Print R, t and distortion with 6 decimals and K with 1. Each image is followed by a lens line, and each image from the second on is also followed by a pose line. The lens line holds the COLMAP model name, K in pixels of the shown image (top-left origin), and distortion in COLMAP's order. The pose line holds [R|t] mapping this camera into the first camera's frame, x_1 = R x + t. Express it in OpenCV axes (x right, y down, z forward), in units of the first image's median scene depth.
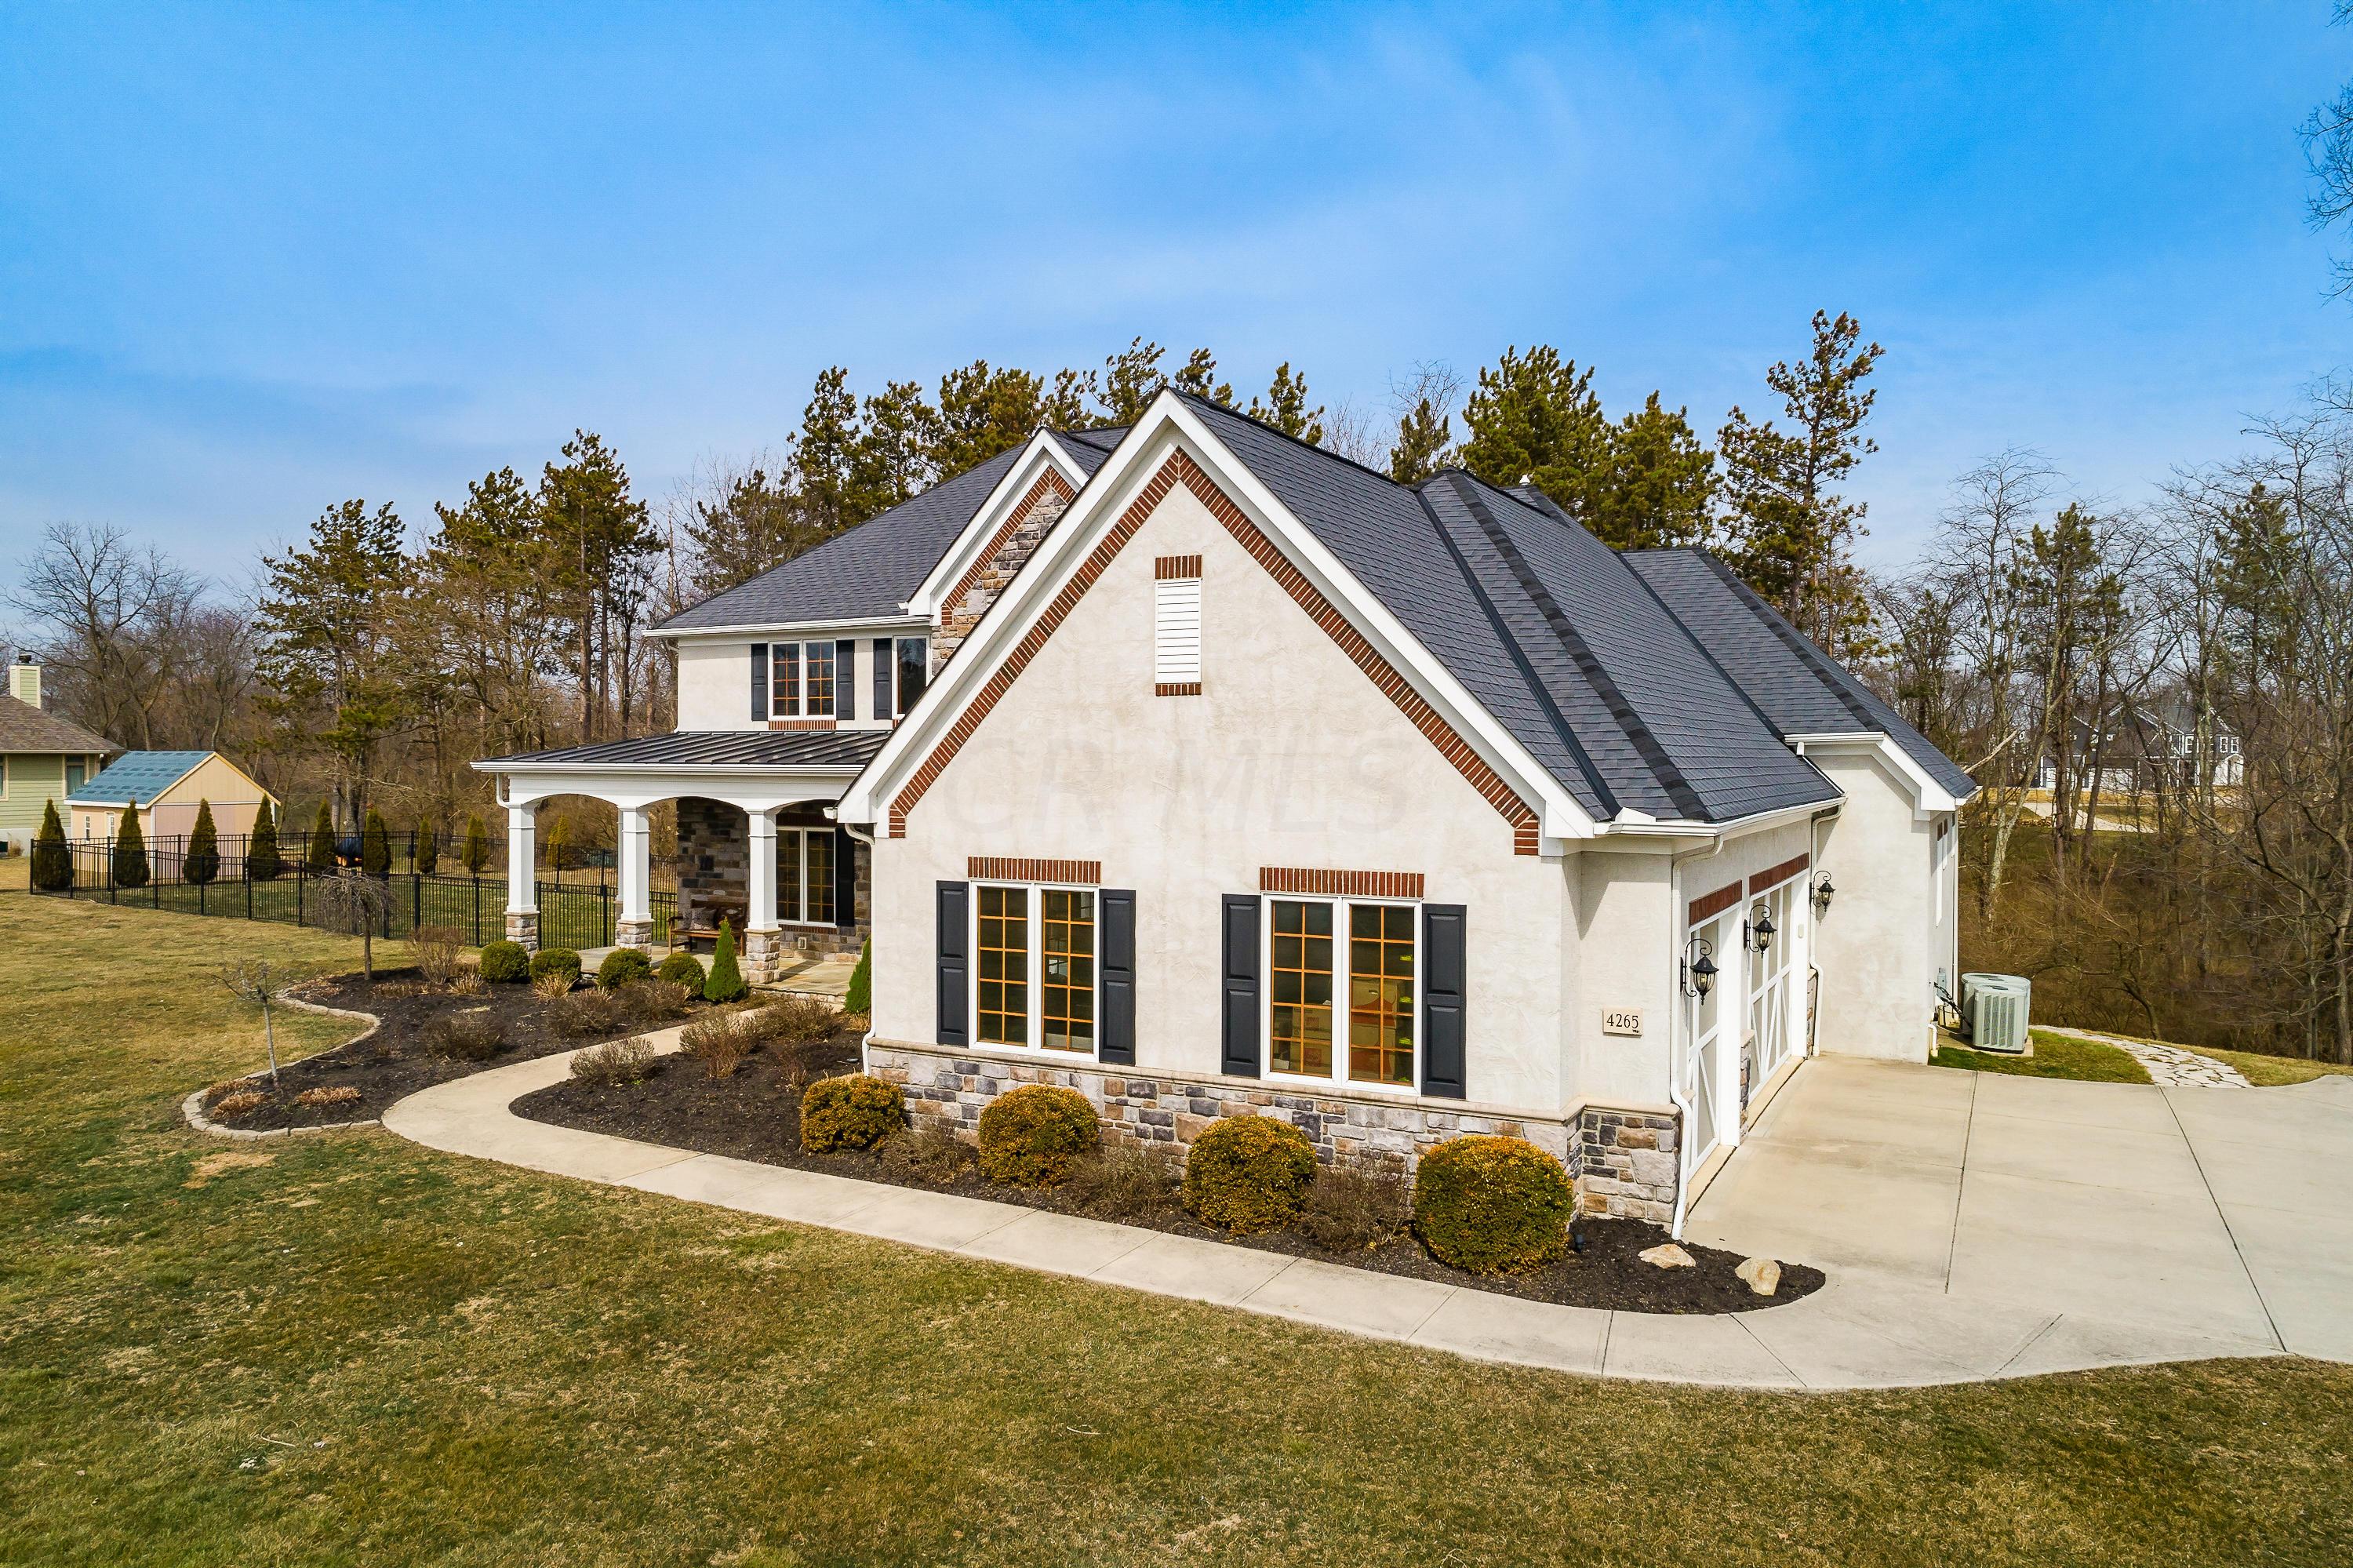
lens RADIAL K [[1585.5, 0, 1174.5], [0, 1585.5, 790.2], [0, 0, 1]] dist [-0.005648, 0.007285]
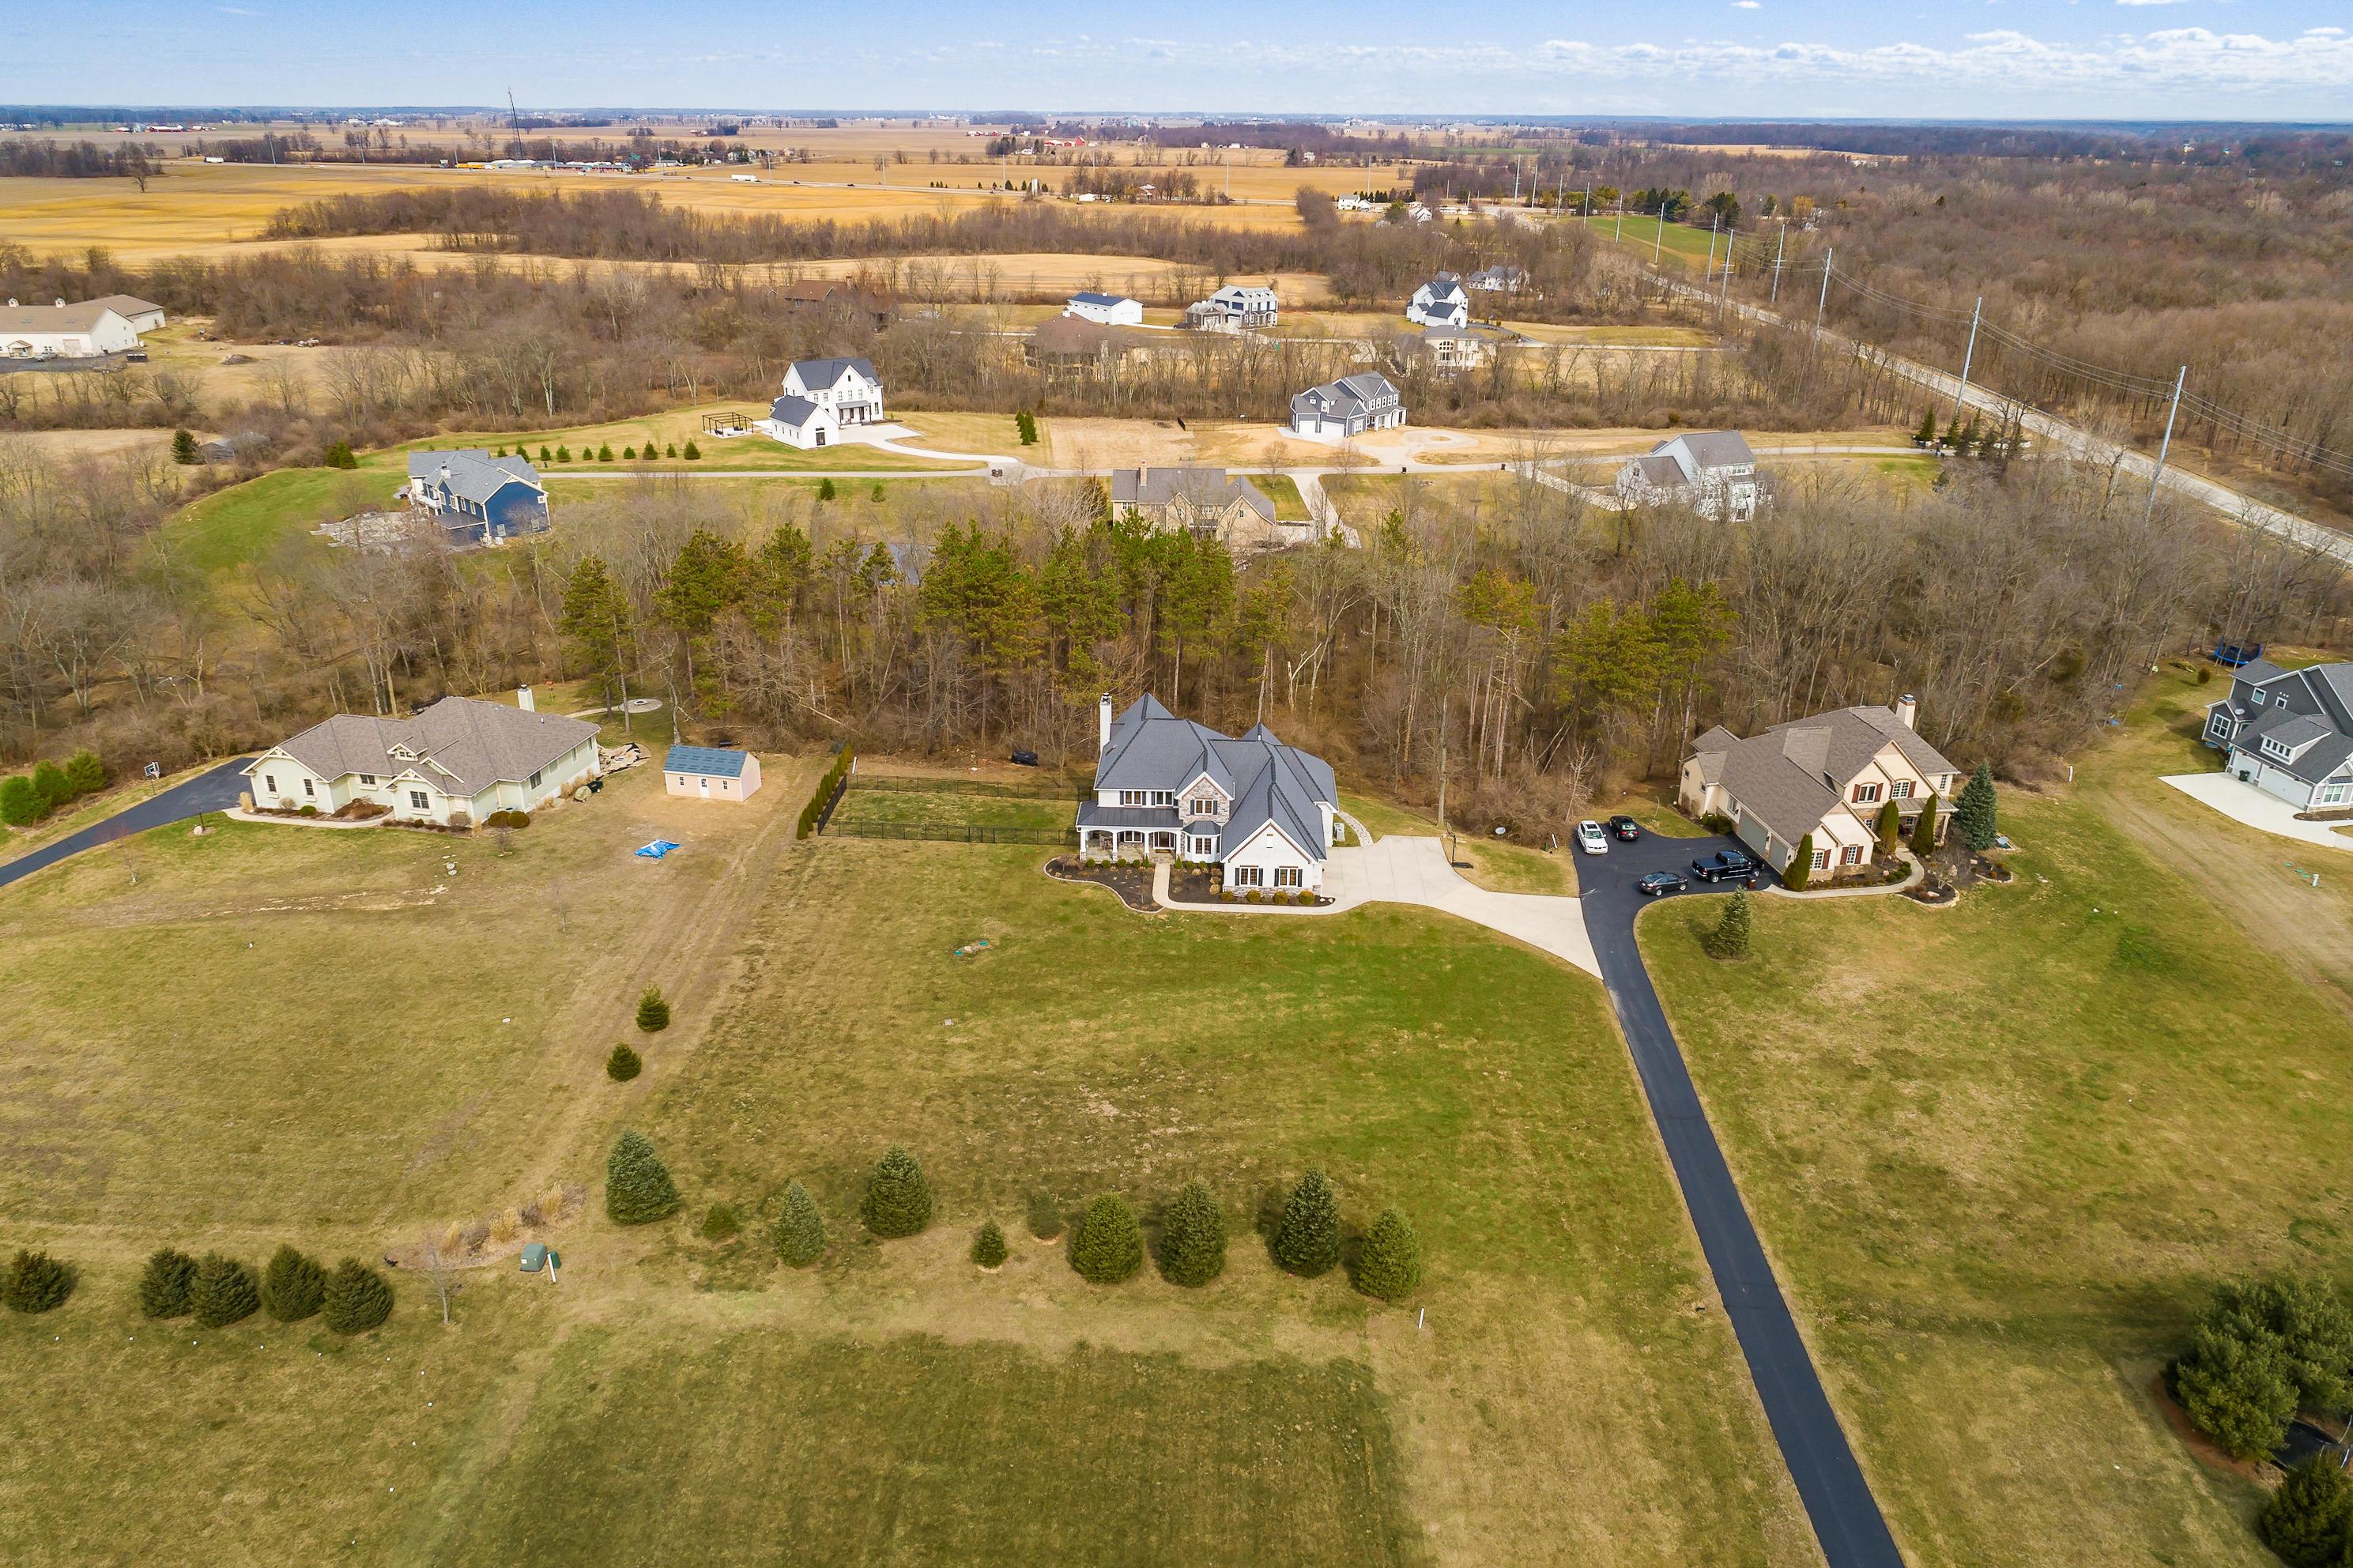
lens RADIAL K [[1605.5, 0, 1169.2], [0, 1605.5, 776.7], [0, 0, 1]] dist [-0.004275, 0.008069]
pose [[0.899786, -0.164744, 0.404035, -3.886674], [0.005653, 0.930306, 0.366741, -3.564866], [-0.436295, -0.327704, 0.838008, -5.874711]]
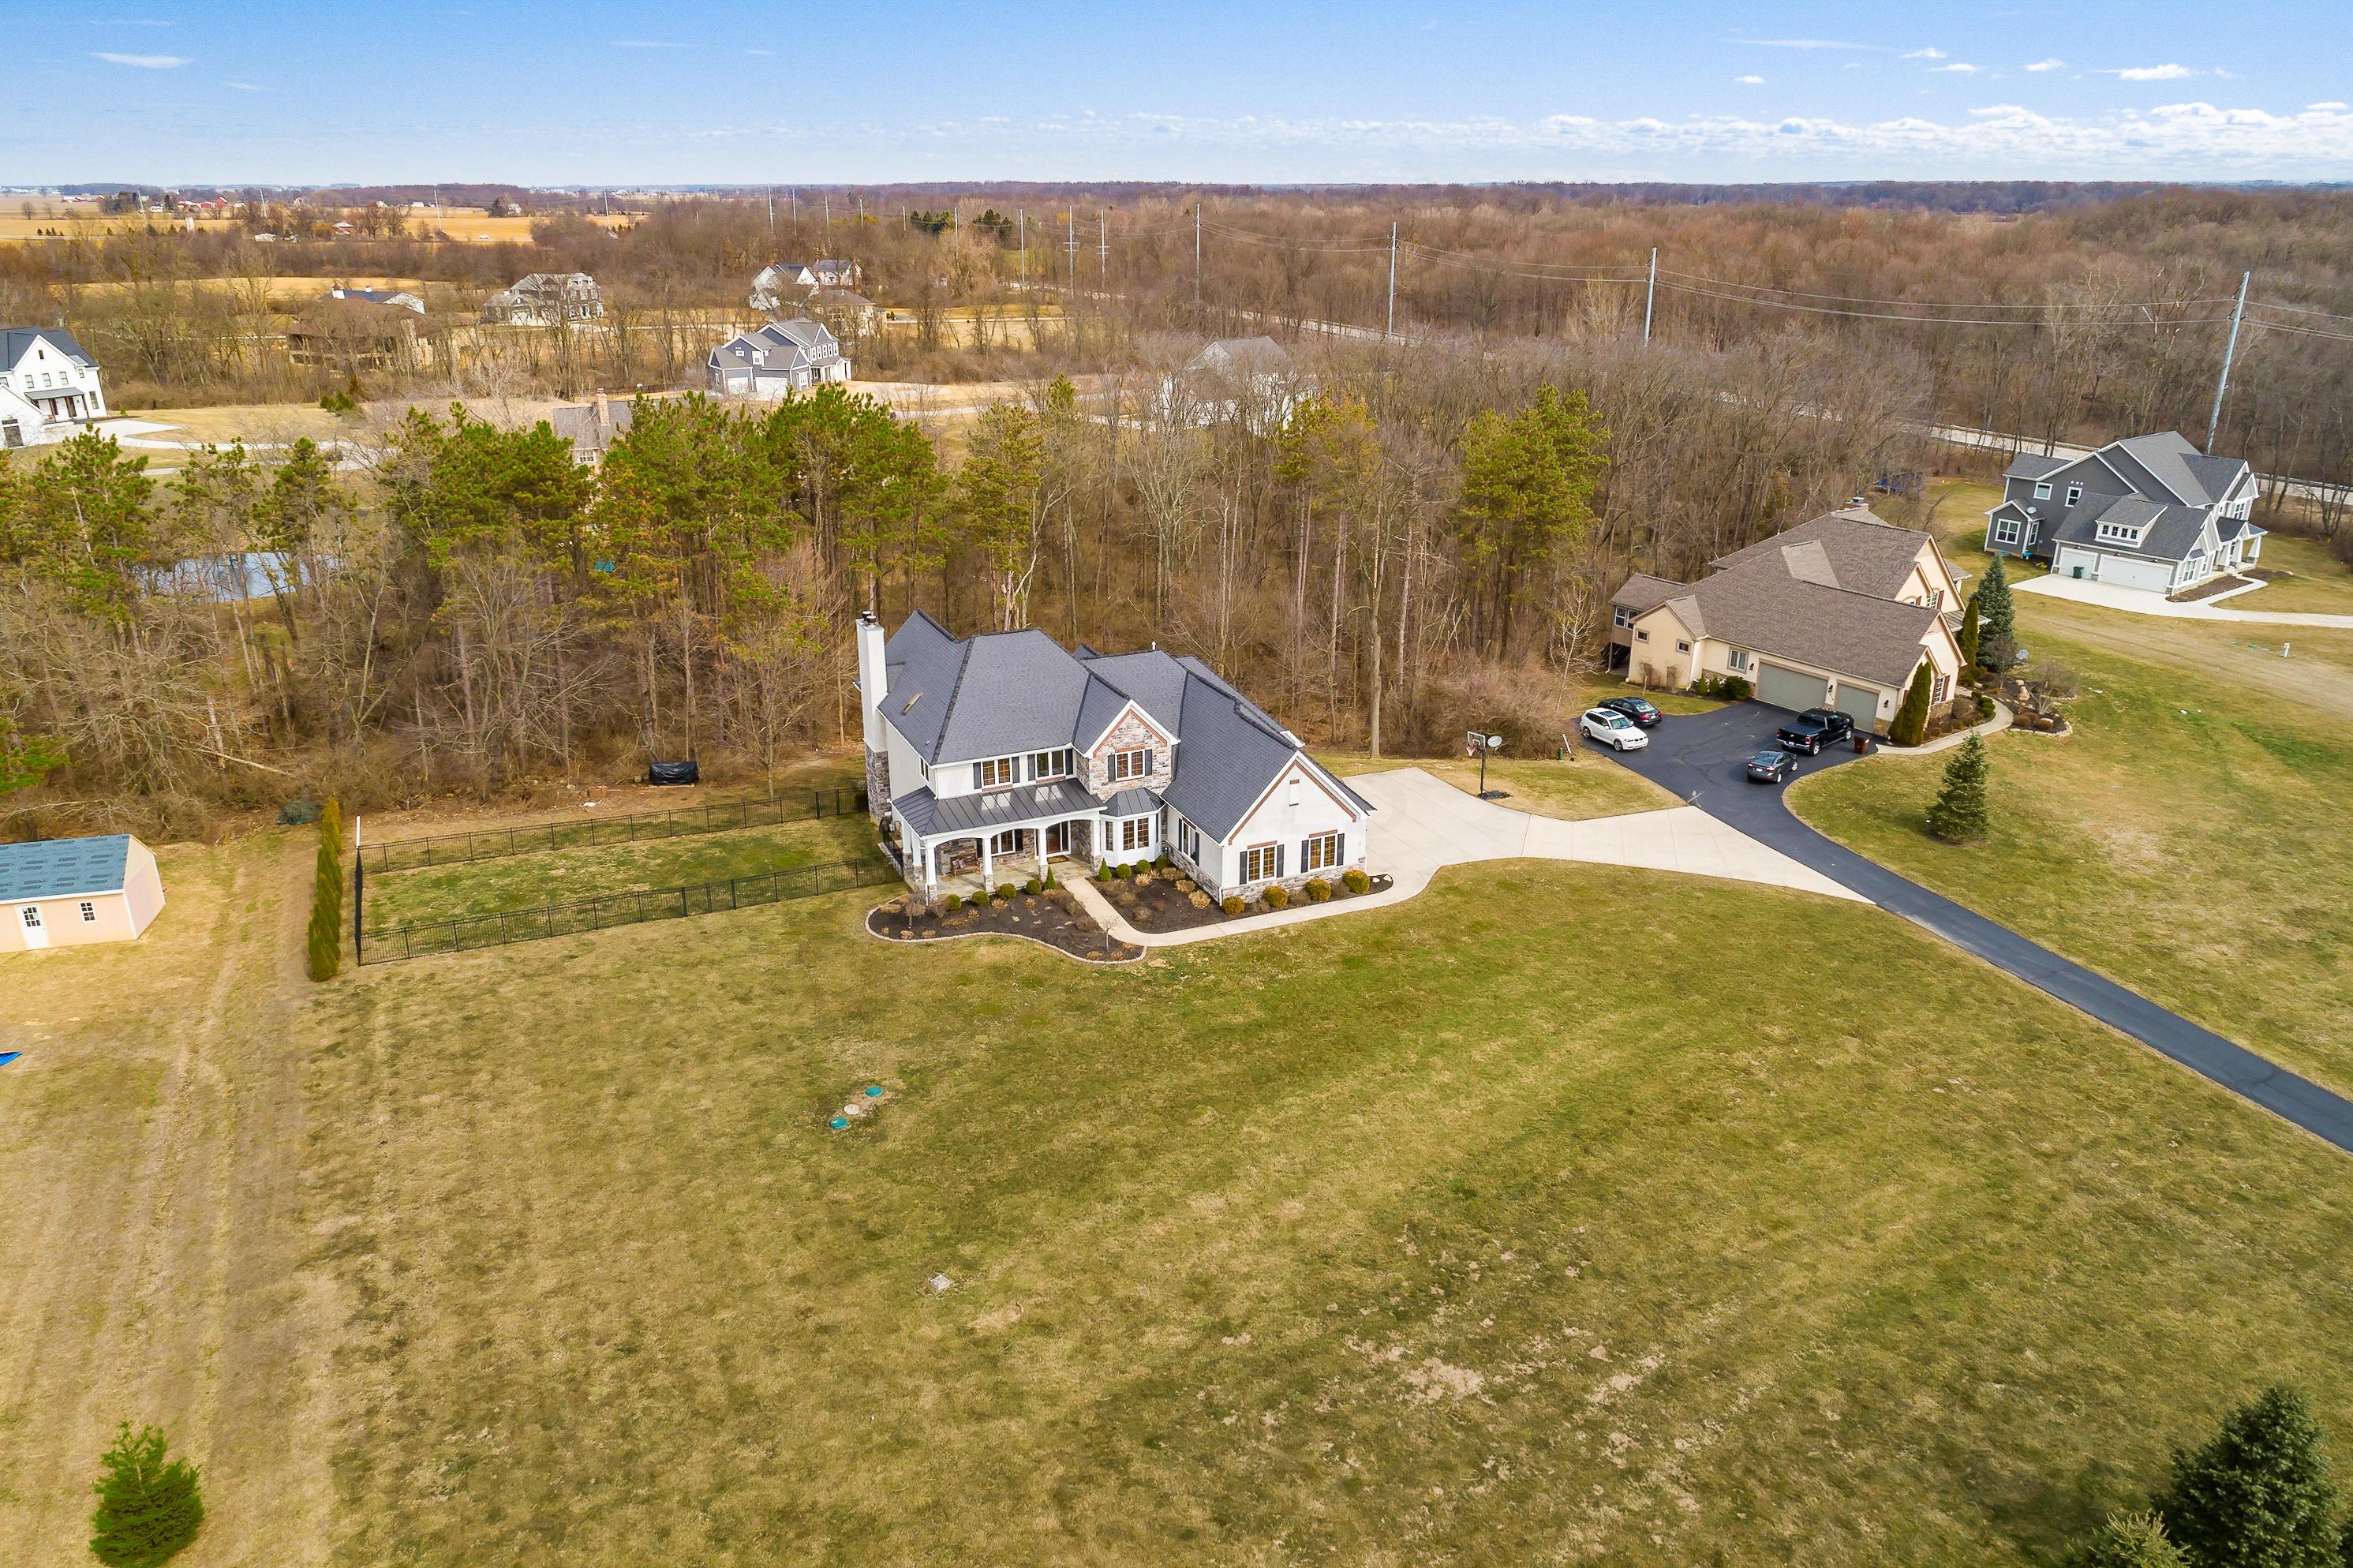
lens RADIAL K [[1599.9, 0, 1173.9], [0, 1599.9, 791.2], [0, 0, 1]] dist [-0.001058, 0.002514]
pose [[0.607173, -0.284101, 0.742043, -3.795482], [0.019881, 0.939032, 0.343254, -1.766781], [-0.794321, -0.193662, 0.575803, -1.526250]]
